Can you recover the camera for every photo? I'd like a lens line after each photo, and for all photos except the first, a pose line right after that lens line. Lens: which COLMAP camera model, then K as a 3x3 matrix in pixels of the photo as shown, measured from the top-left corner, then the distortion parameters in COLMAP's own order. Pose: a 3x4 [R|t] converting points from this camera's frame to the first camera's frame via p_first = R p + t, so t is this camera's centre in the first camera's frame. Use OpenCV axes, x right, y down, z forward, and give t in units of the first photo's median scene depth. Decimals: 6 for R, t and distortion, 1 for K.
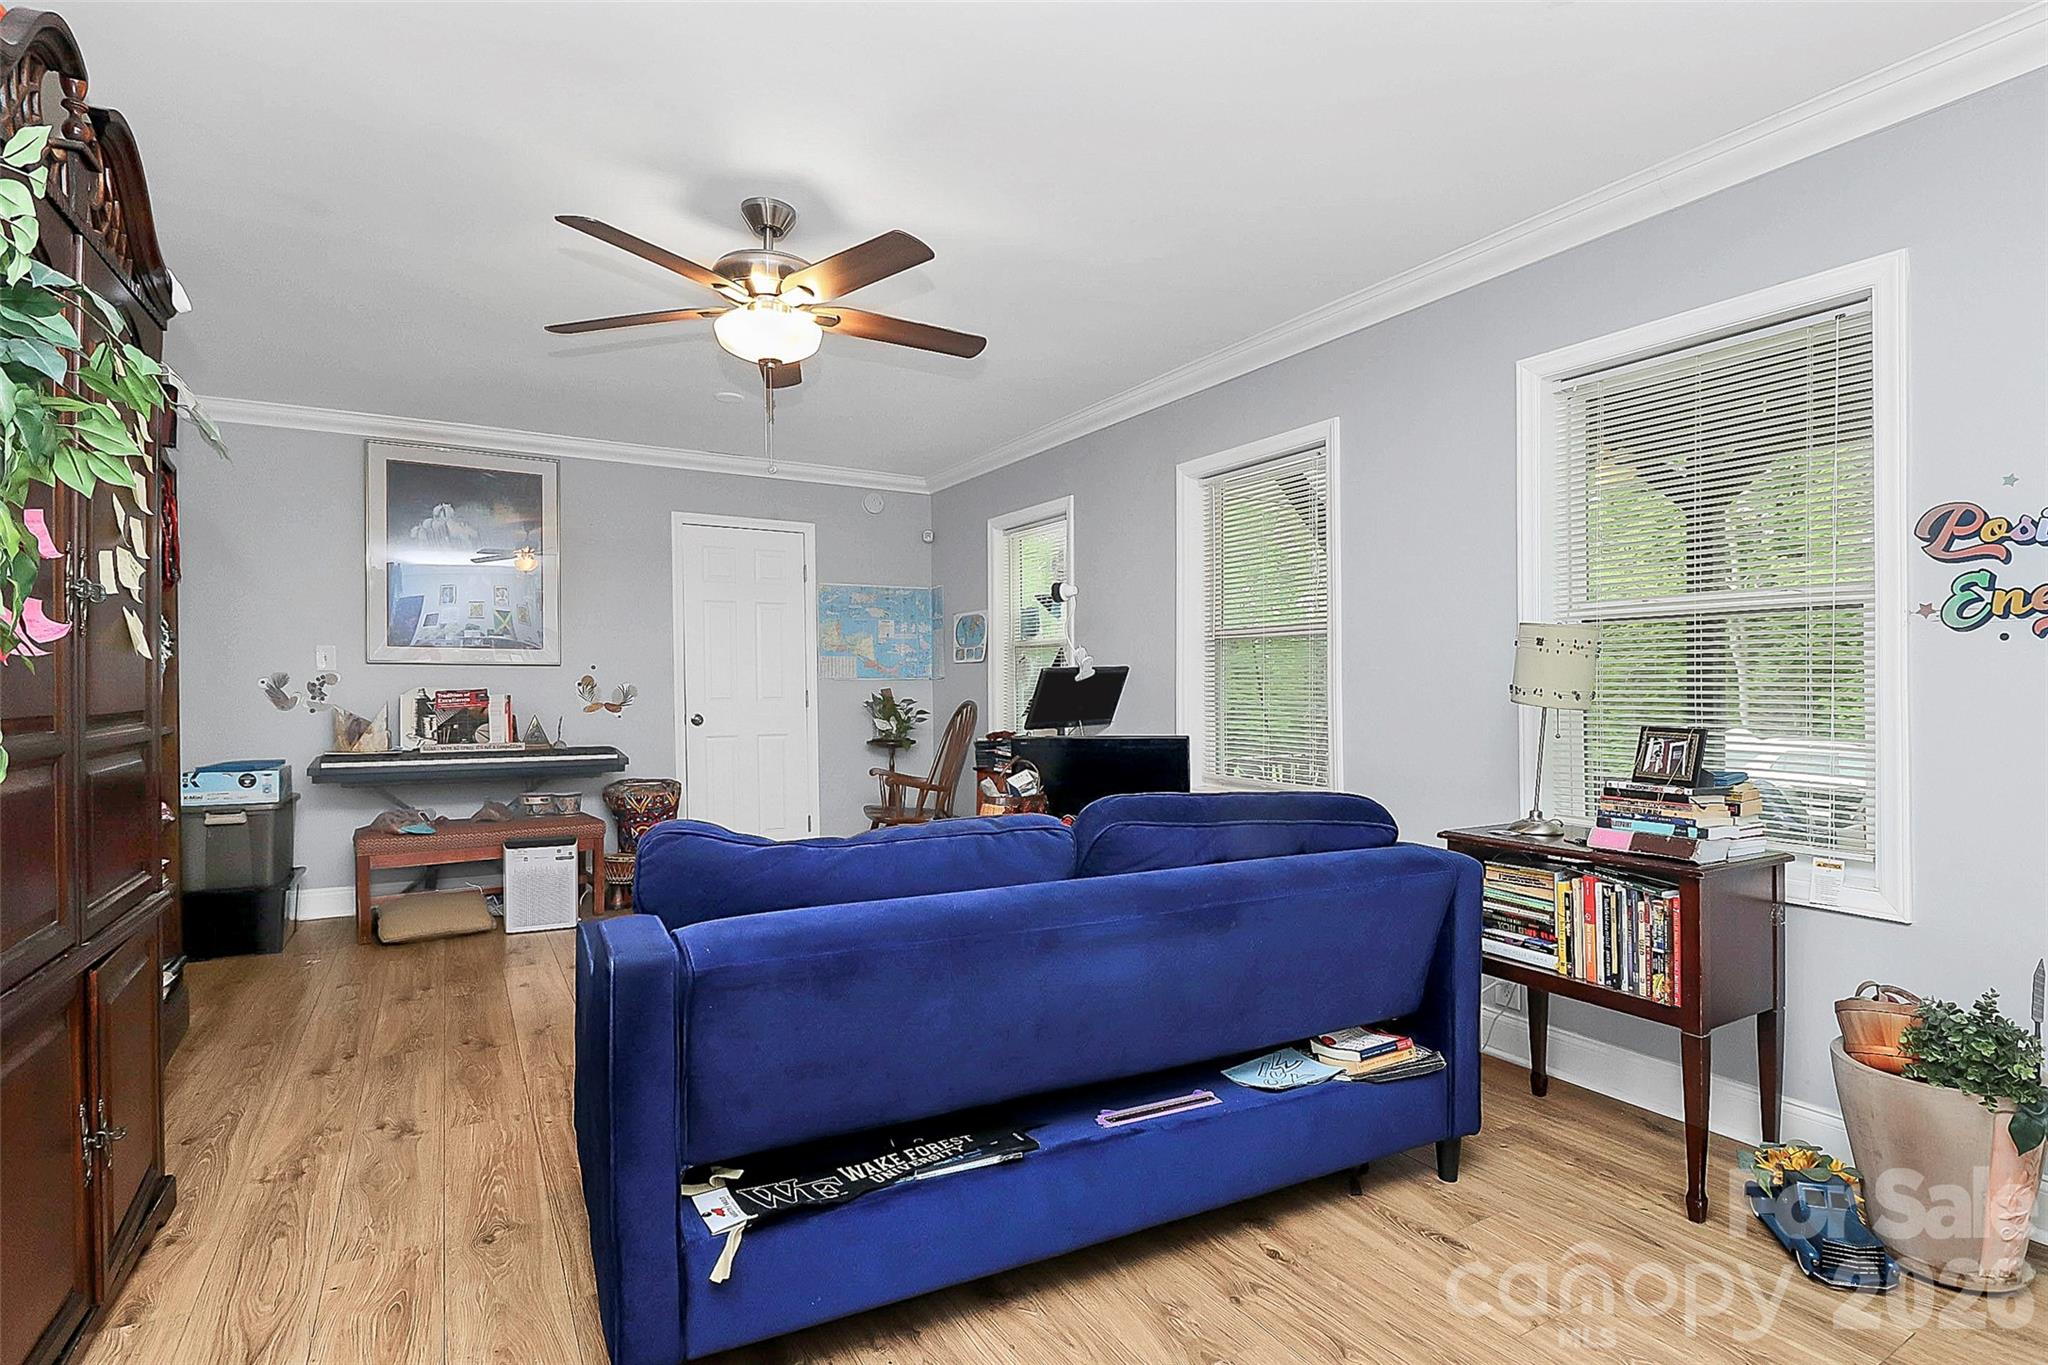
lens RADIAL K [[989.5, 0, 1019.6], [0, 989.5, 744.9], [0, 0, 1]] dist [0.000997, 0.000001]
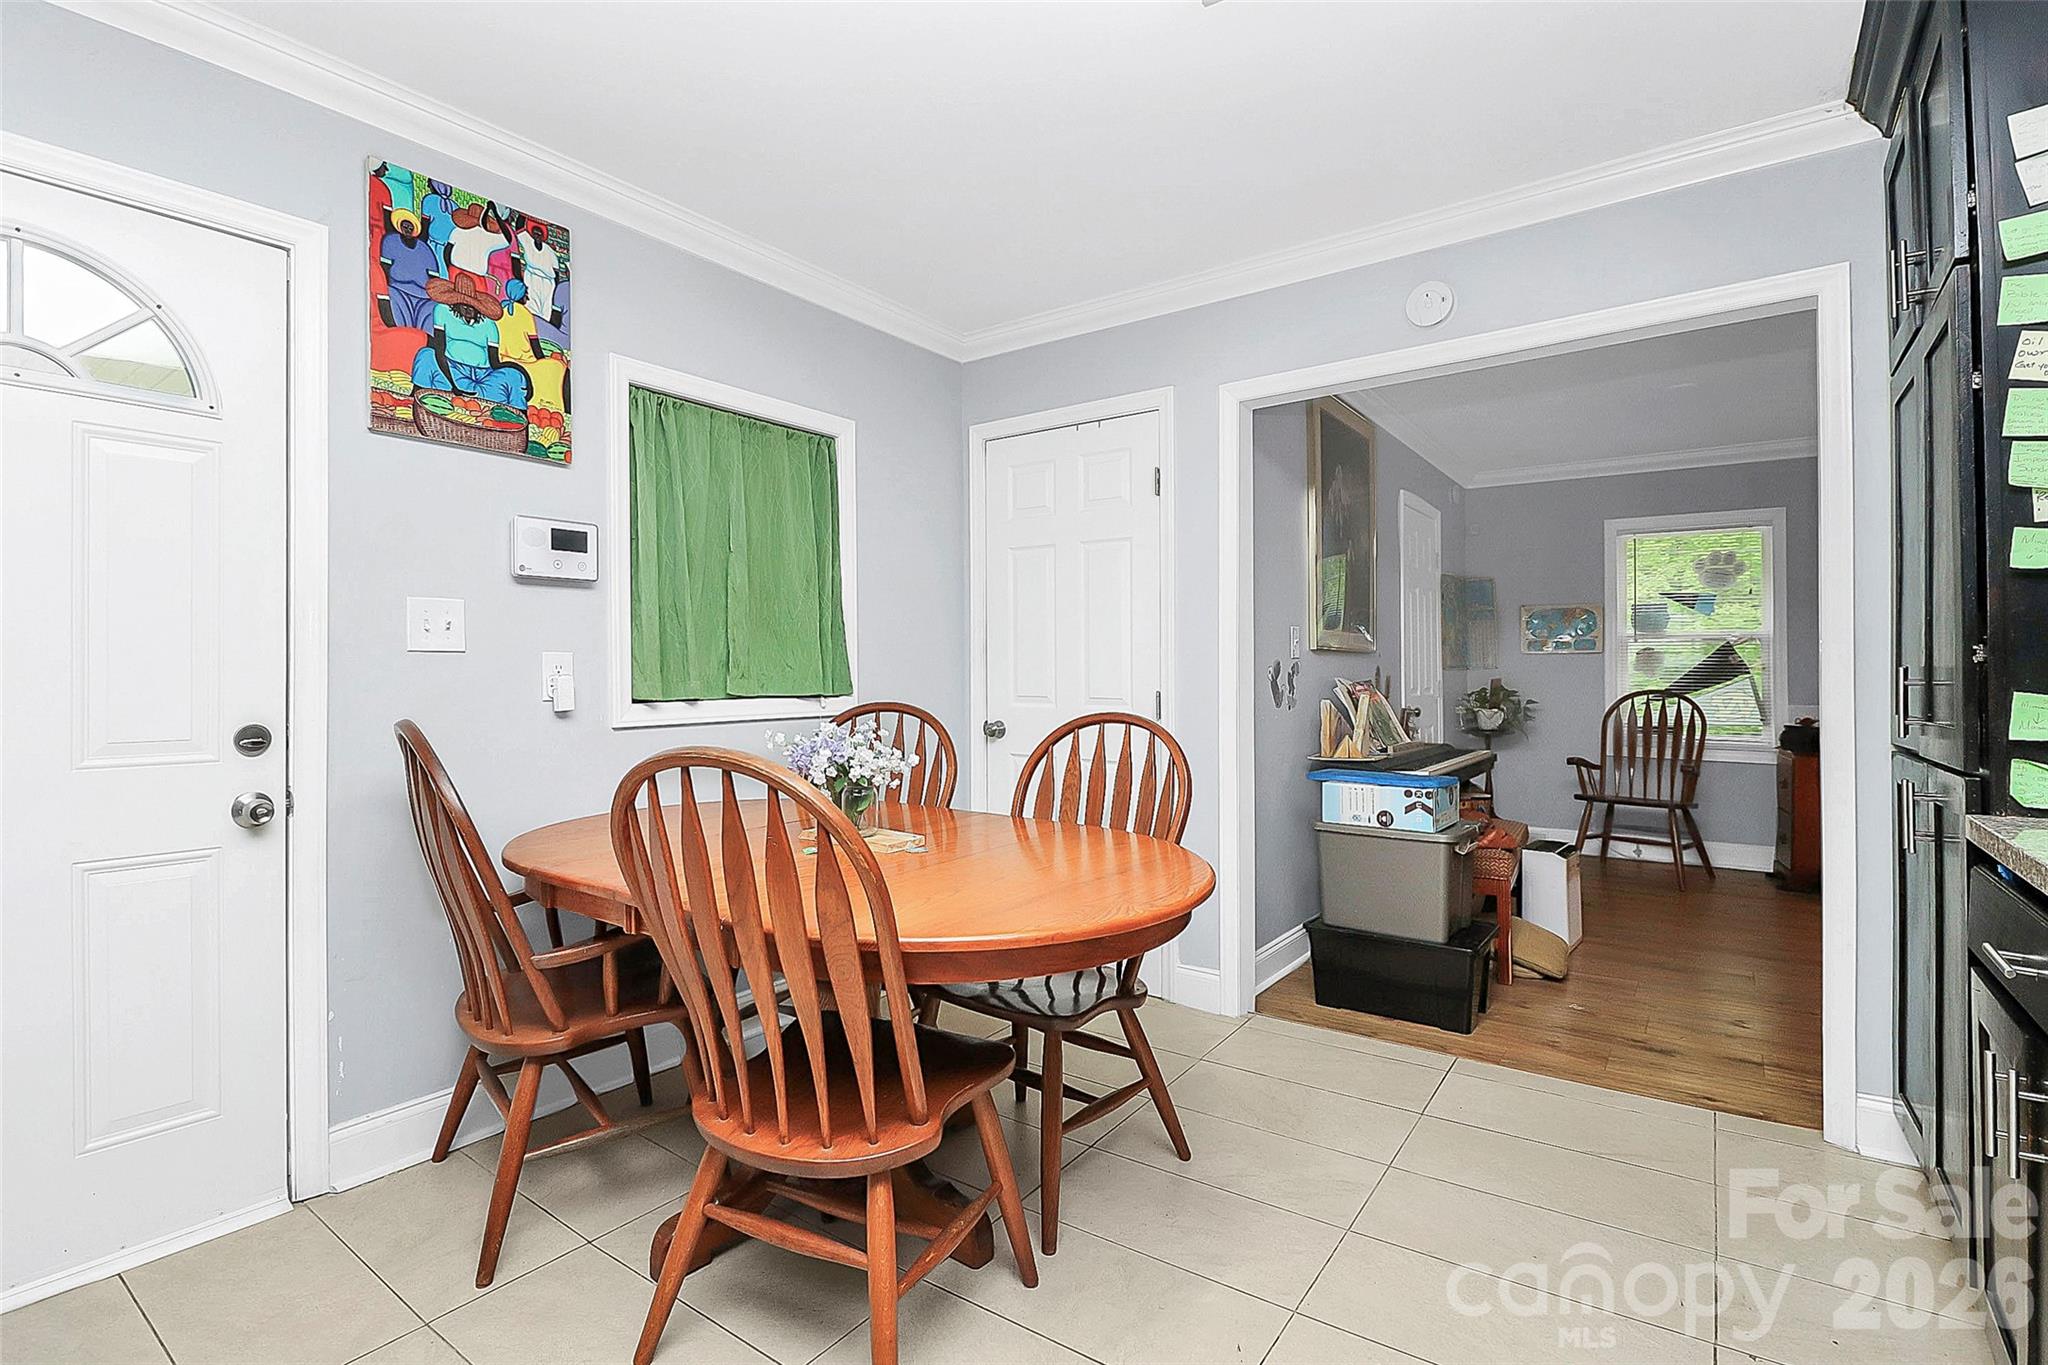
lens RADIAL K [[962.5, 0, 1030.4], [0, 962.5, 687.5], [0, 0, 1]] dist [0.000805, -0.012949]
pose [[0.912204, -0.003746, 0.409719, -1.208082], [0.021921, 0.998972, -0.039671, -0.023523], [-0.409150, 0.045170, 0.911349, 0.363140]]
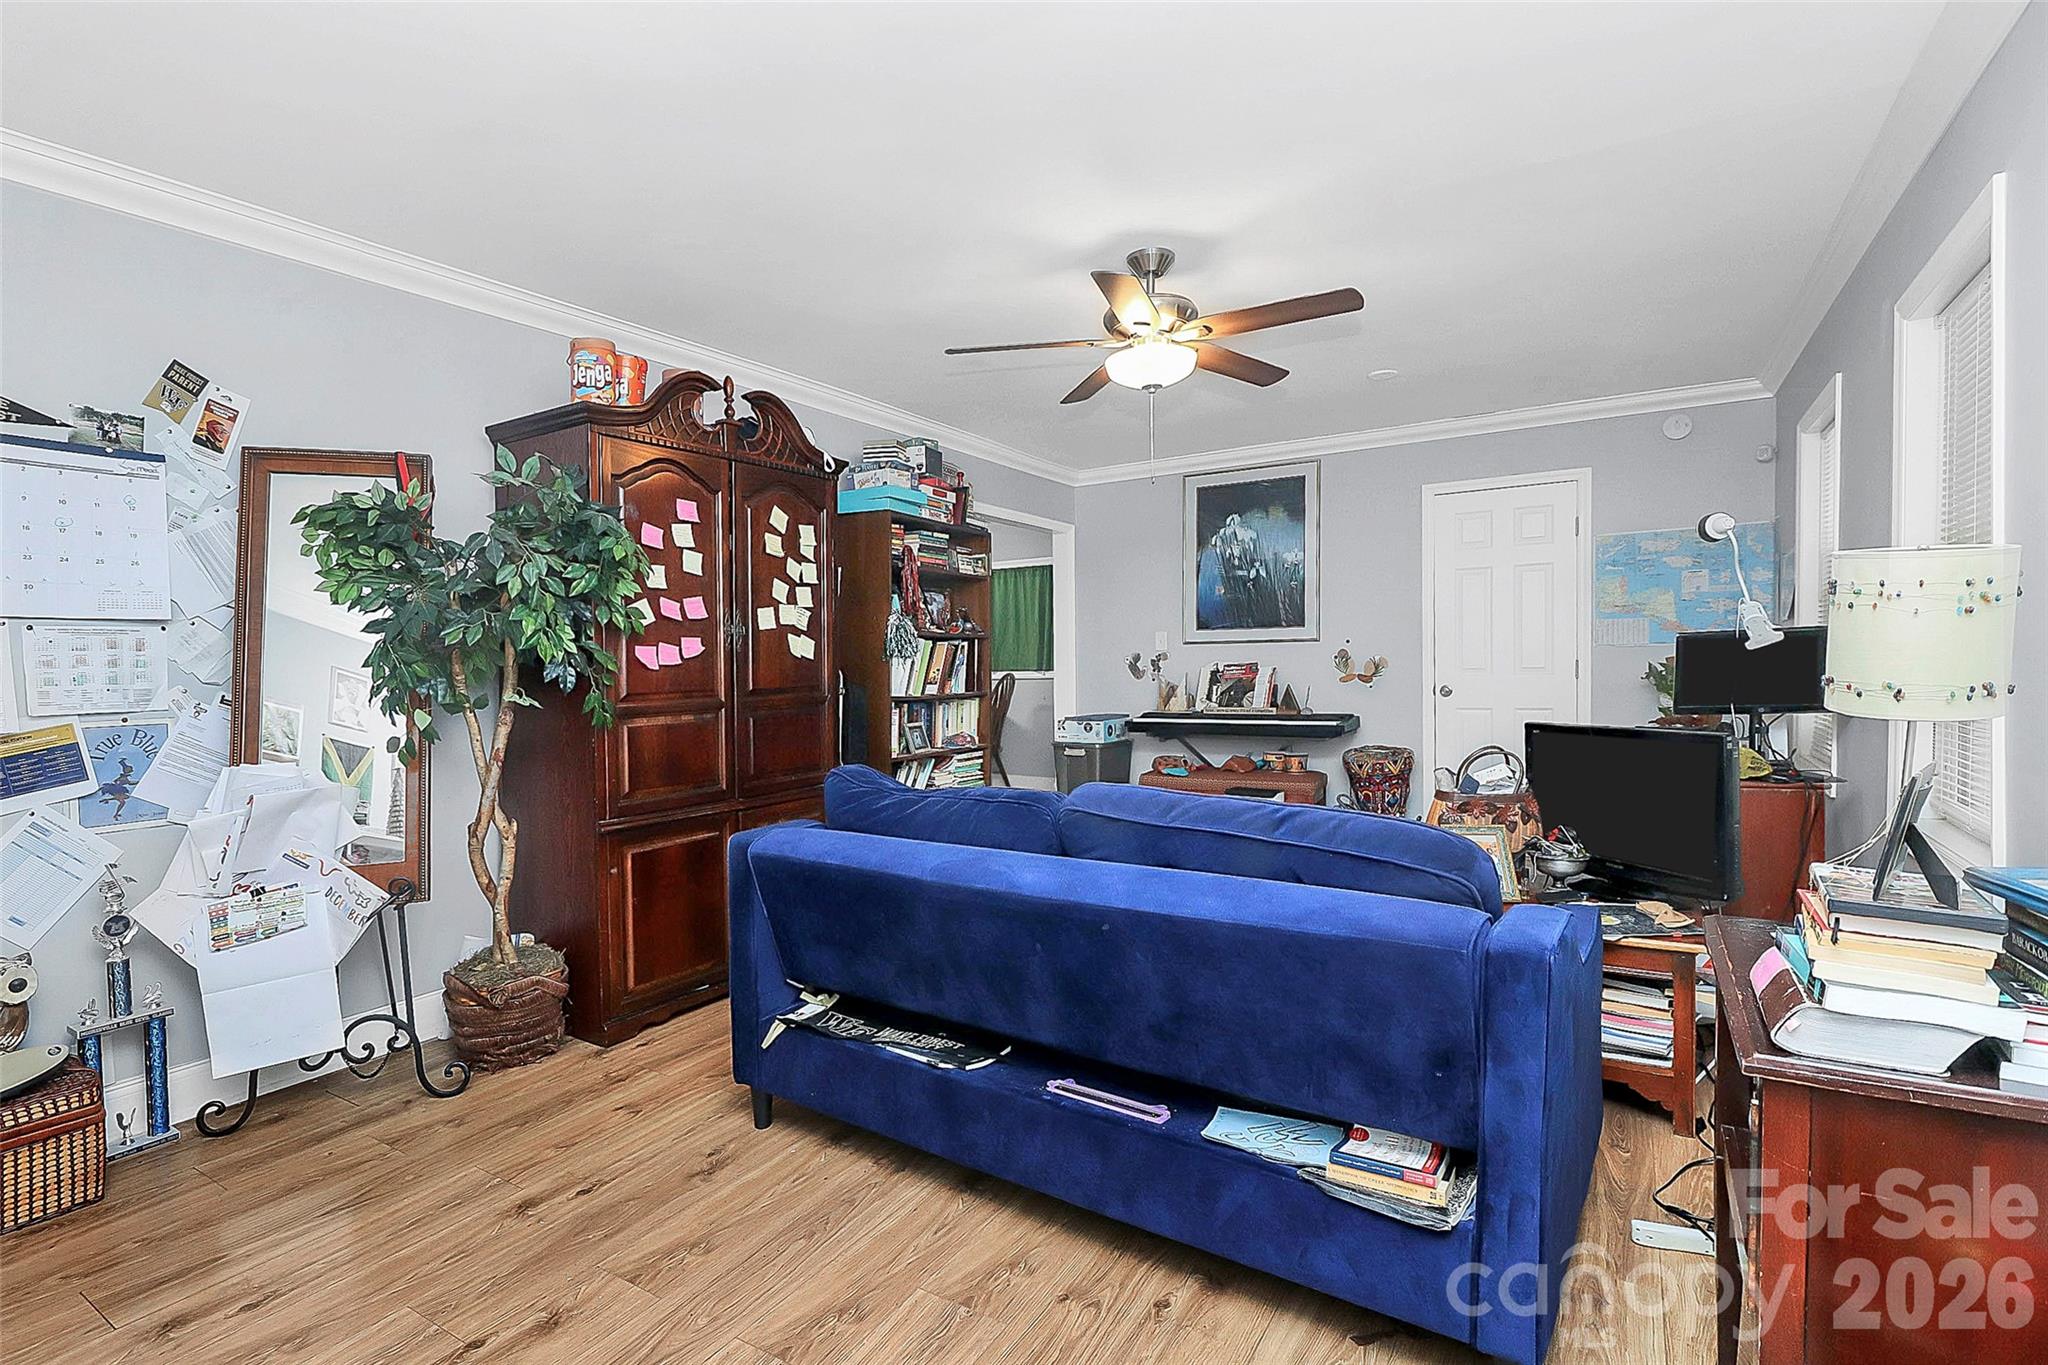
lens RADIAL K [[965.2, 0, 996.7], [0, 965.2, 721.6], [0, 0, 1]] dist [-0.001284, 0.000062]
pose [[0.460311, 0.047807, -0.886469, 0.378252], [-0.031312, 0.998802, 0.037606, -0.019507], [0.887205, 0.010447, 0.461257, 0.180438]]
